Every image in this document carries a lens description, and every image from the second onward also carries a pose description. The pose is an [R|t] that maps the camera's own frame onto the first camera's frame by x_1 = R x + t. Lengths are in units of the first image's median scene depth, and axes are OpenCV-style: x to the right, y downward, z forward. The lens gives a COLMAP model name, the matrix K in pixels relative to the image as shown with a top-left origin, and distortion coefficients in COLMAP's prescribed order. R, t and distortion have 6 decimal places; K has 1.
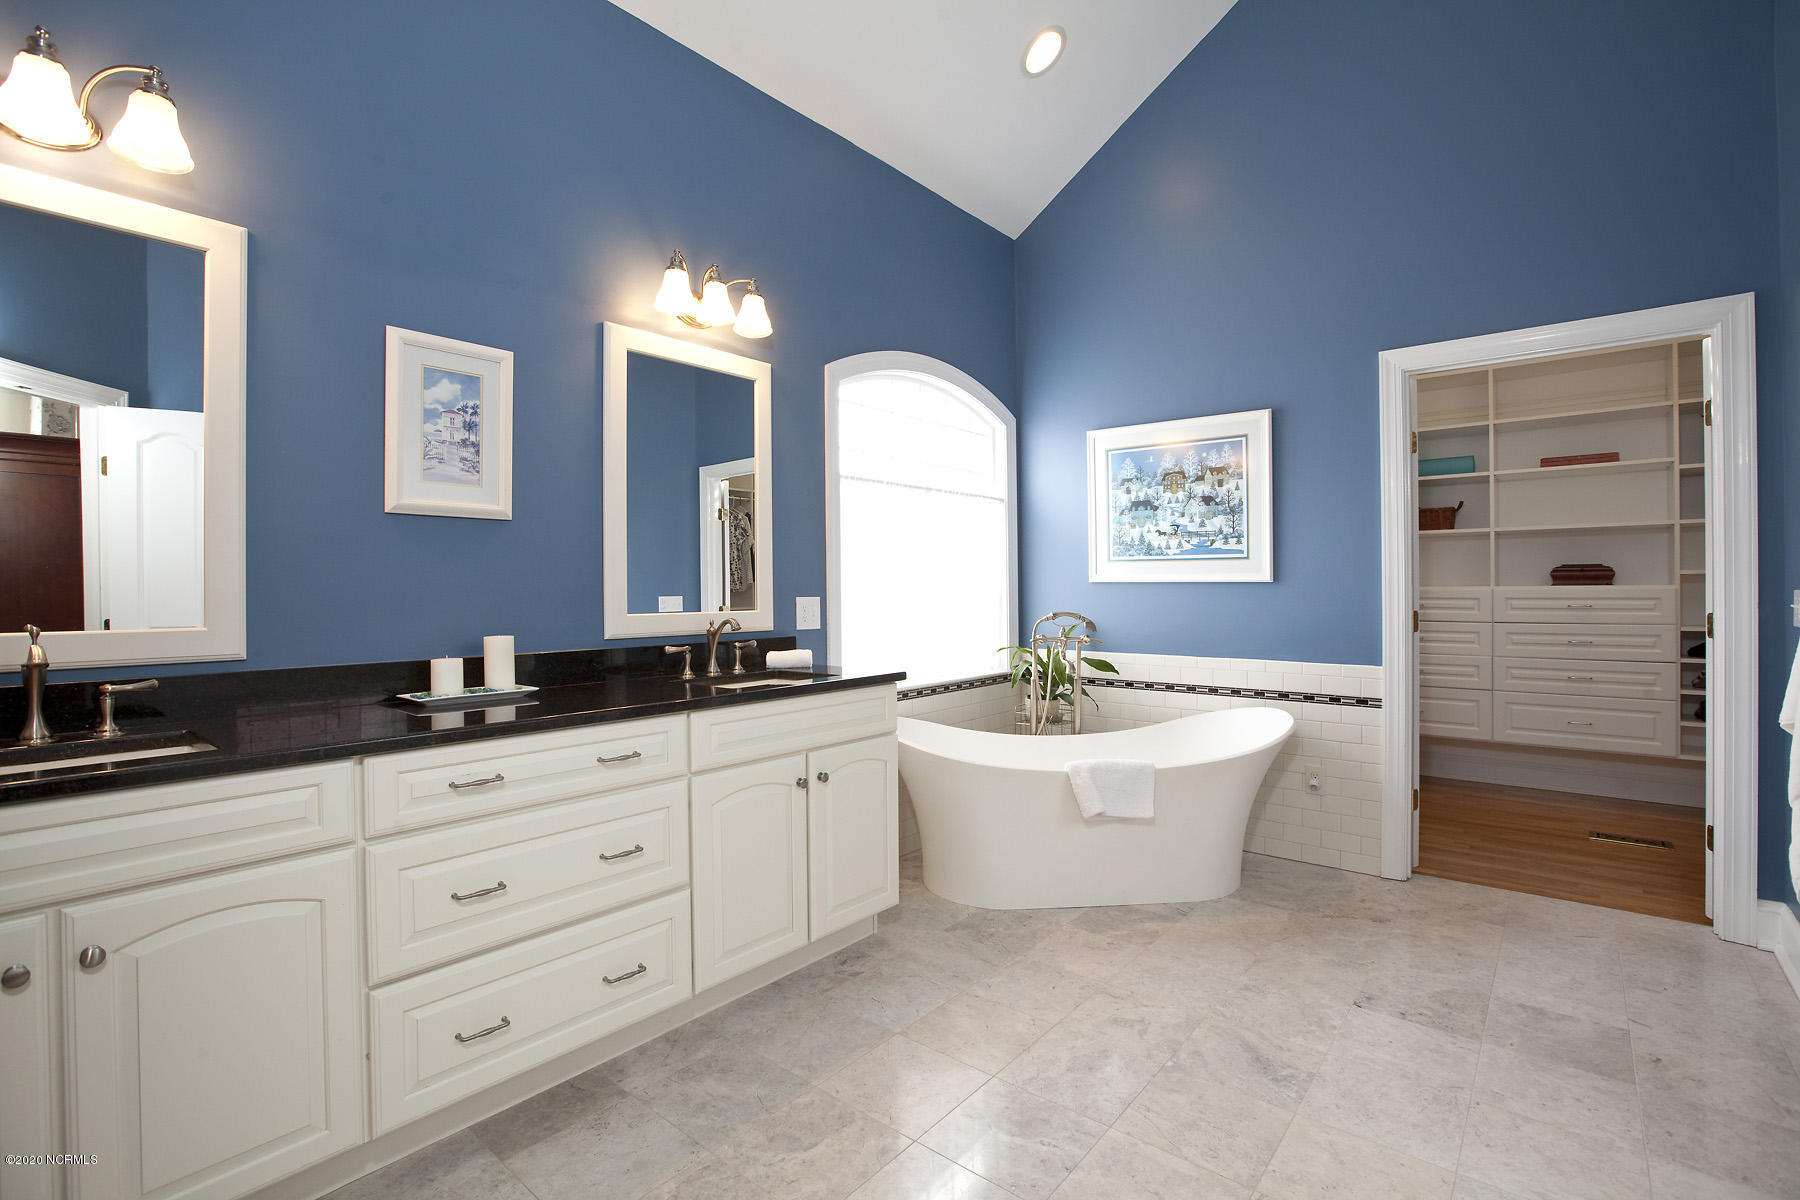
lens RADIAL K [[818.7, 0, 893.5], [0, 818.7, 584.3], [0, 0, 1]] dist [-0.057359, 0.019342]
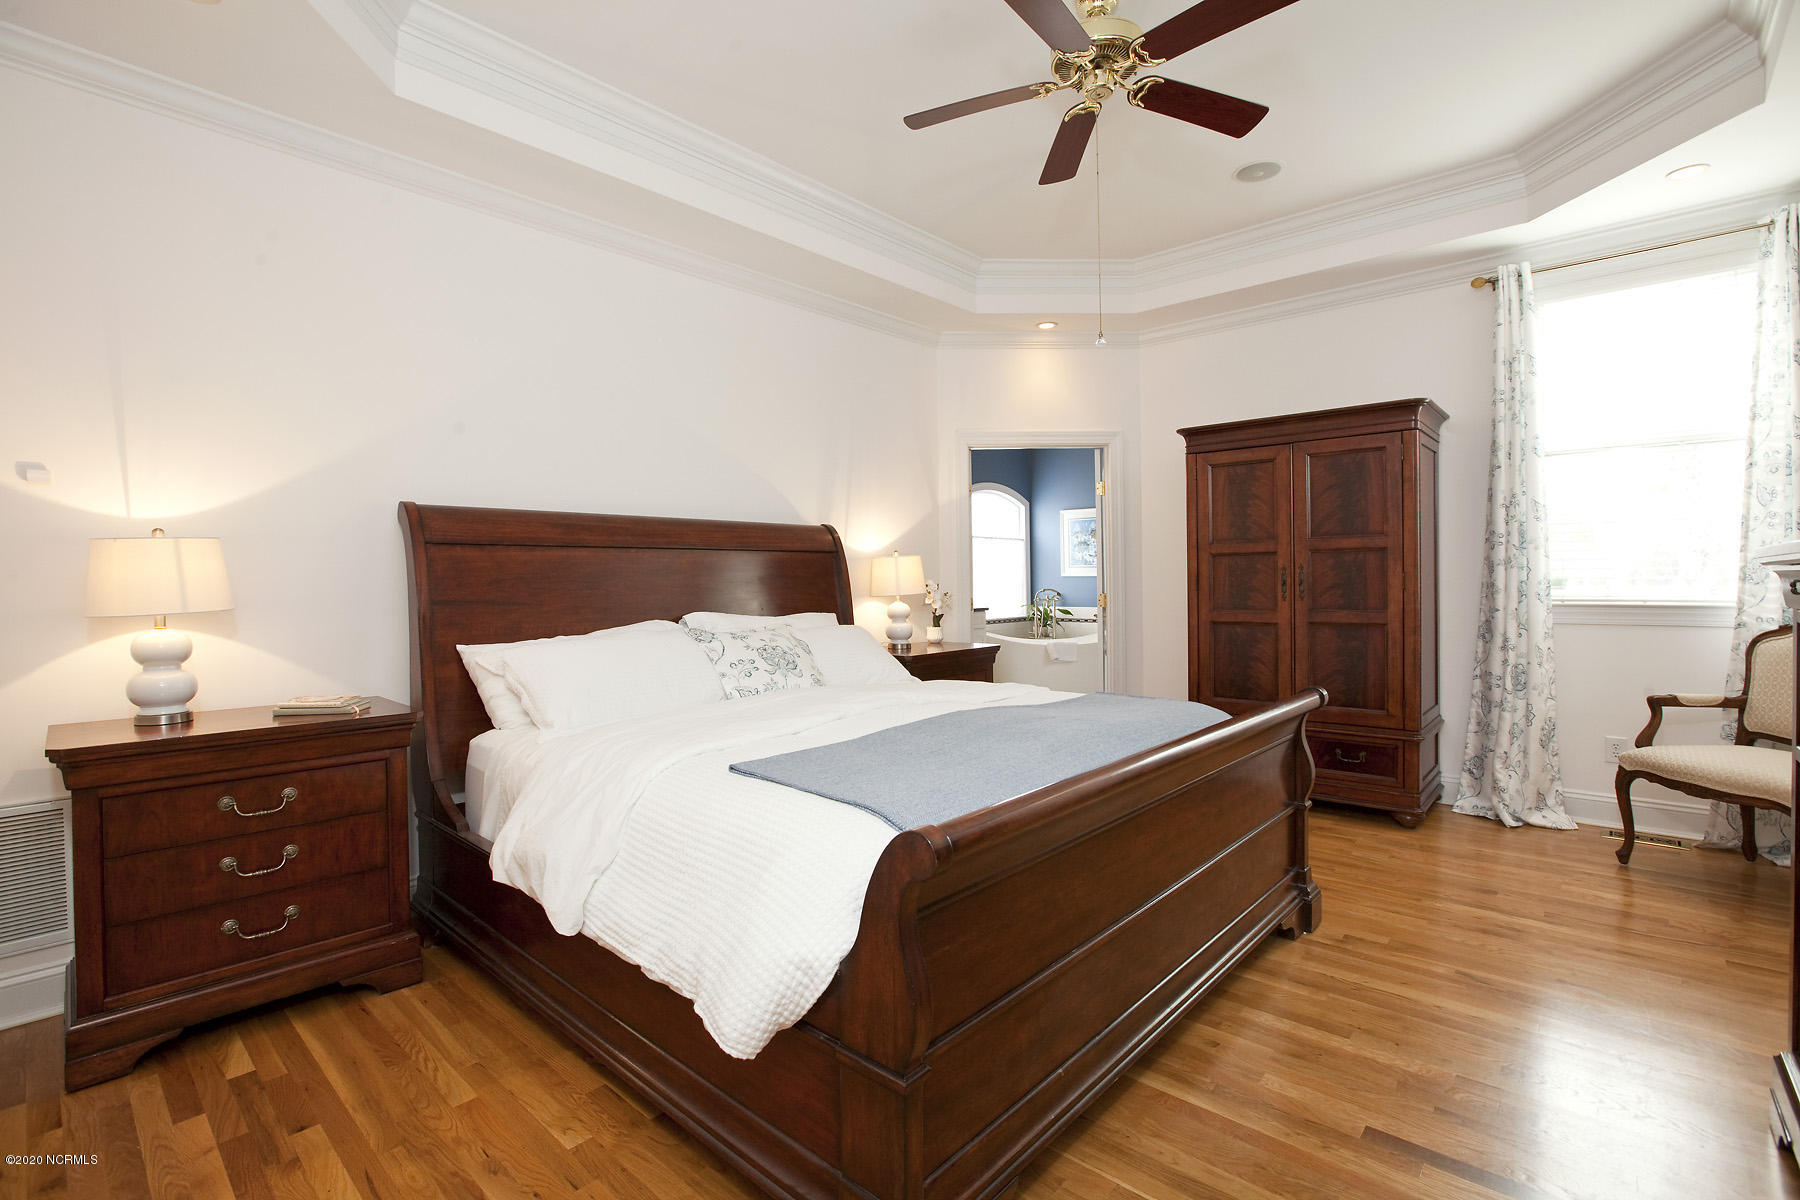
lens RADIAL K [[820.2, 0, 897.0], [0, 820.2, 587.1], [0, 0, 1]] dist [-0.053718, 0.013385]
pose [[0.999383, -0.004522, -0.034840, -0.187979], [0.004888, 0.999934, 0.010417, 0.001203], [0.034791, -0.010581, 0.999339, -1.755380]]
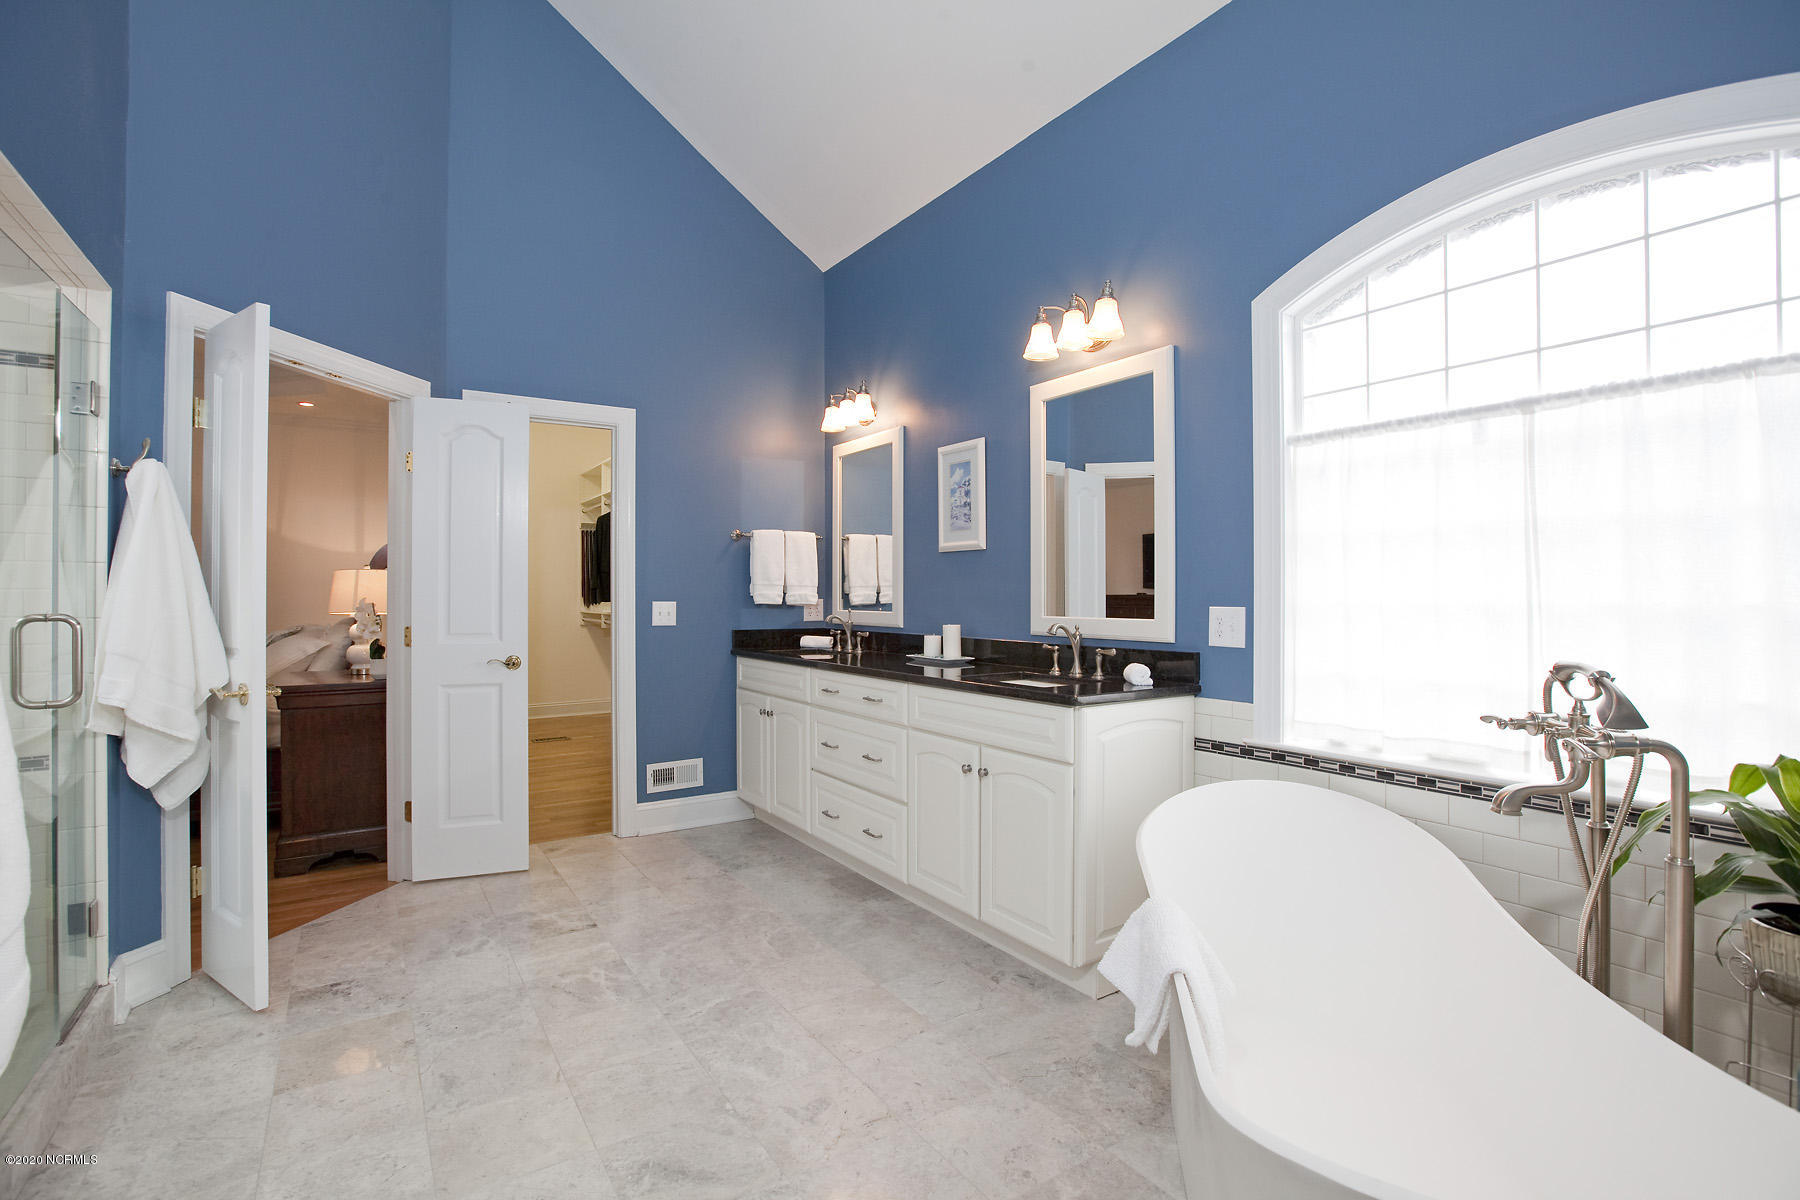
lens RADIAL K [[820.2, 0, 897.0], [0, 820.2, 587.1], [0, 0, 1]] dist [-0.053718, 0.013385]
pose [[-0.275108, 0.000031, -0.961413, 0.780302], [0.008939, 0.999957, -0.002526, -0.004737], [0.961372, -0.009289, -0.275096, 0.948629]]
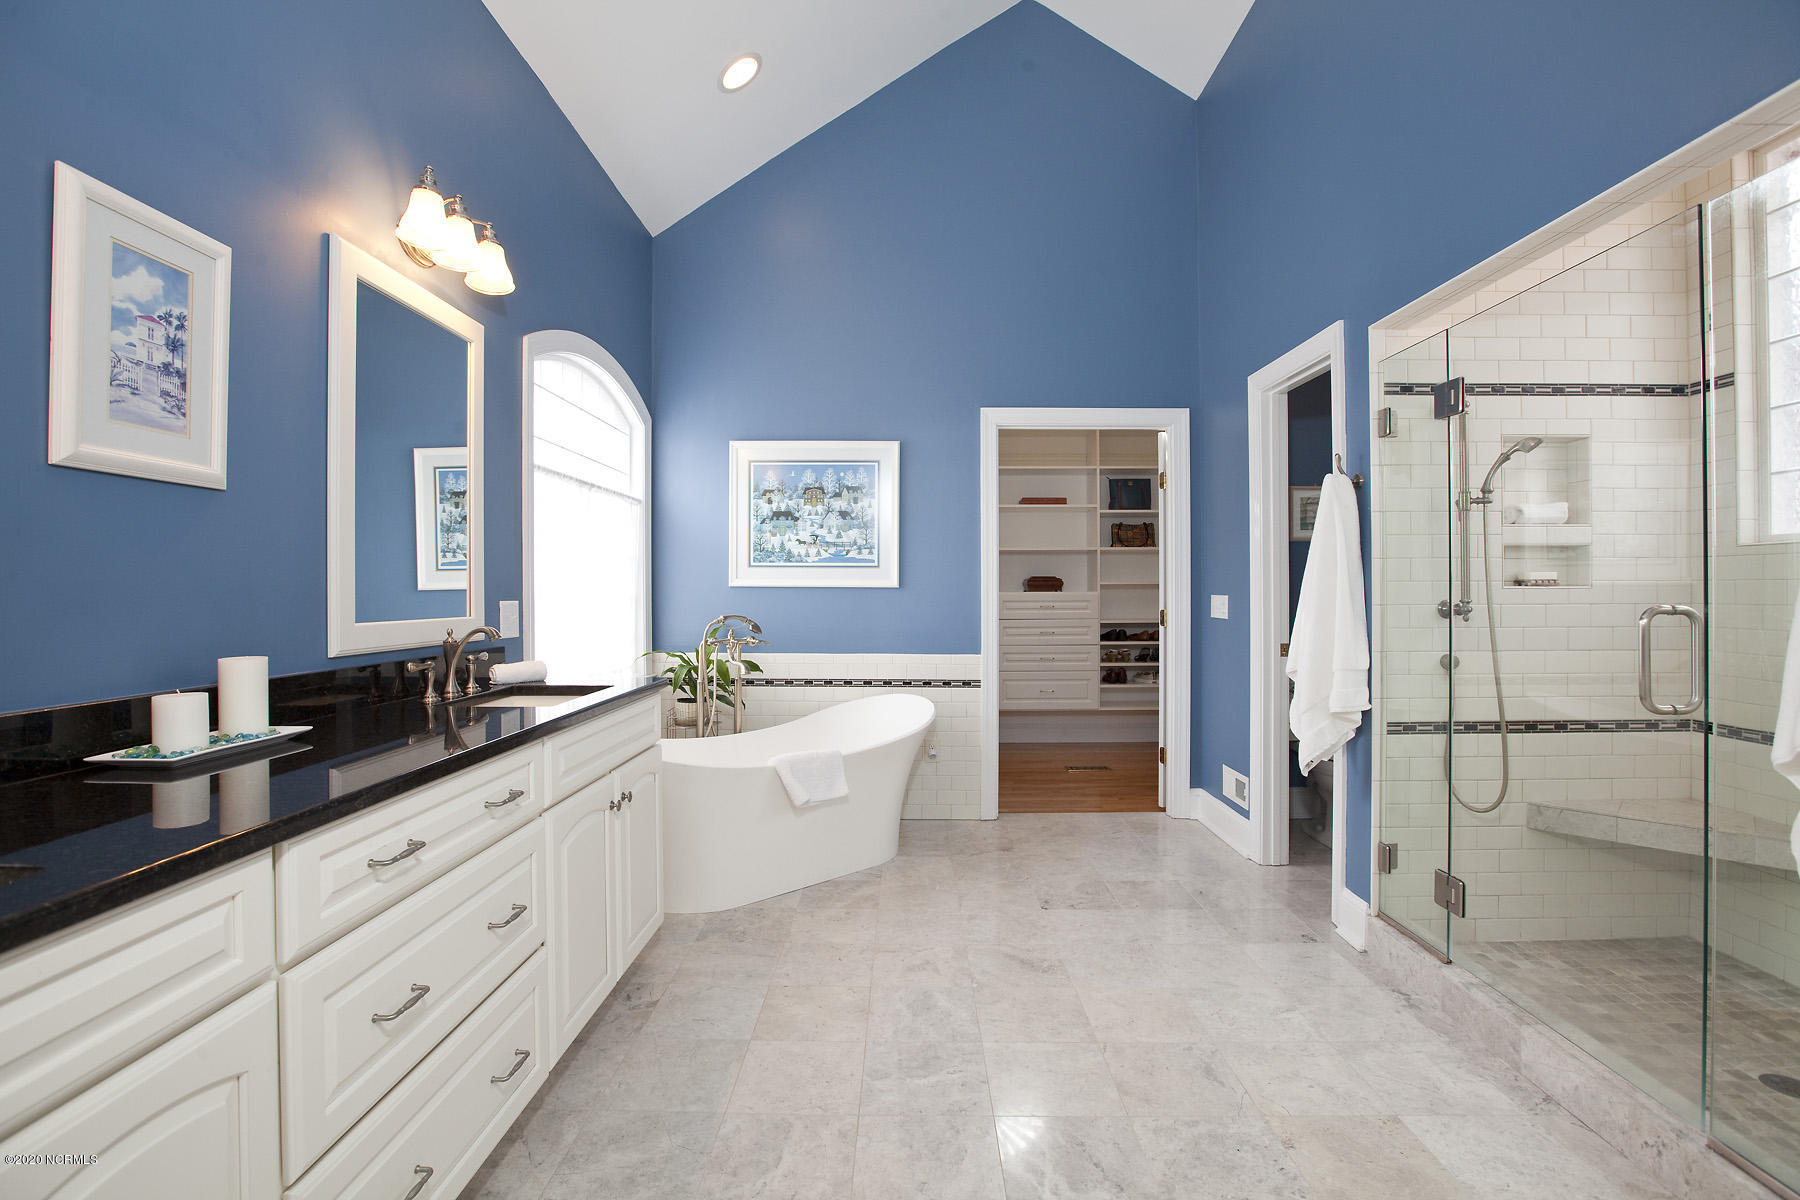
lens RADIAL K [[820.2, 0, 897.0], [0, 820.2, 587.1], [0, 0, 1]] dist [-0.053718, 0.013385]
pose [[0.772661, 0.007910, 0.634769, -0.344179], [-0.006749, 0.999968, -0.004246, 0.001994], [-0.634783, -0.001004, 0.772690, 0.083978]]
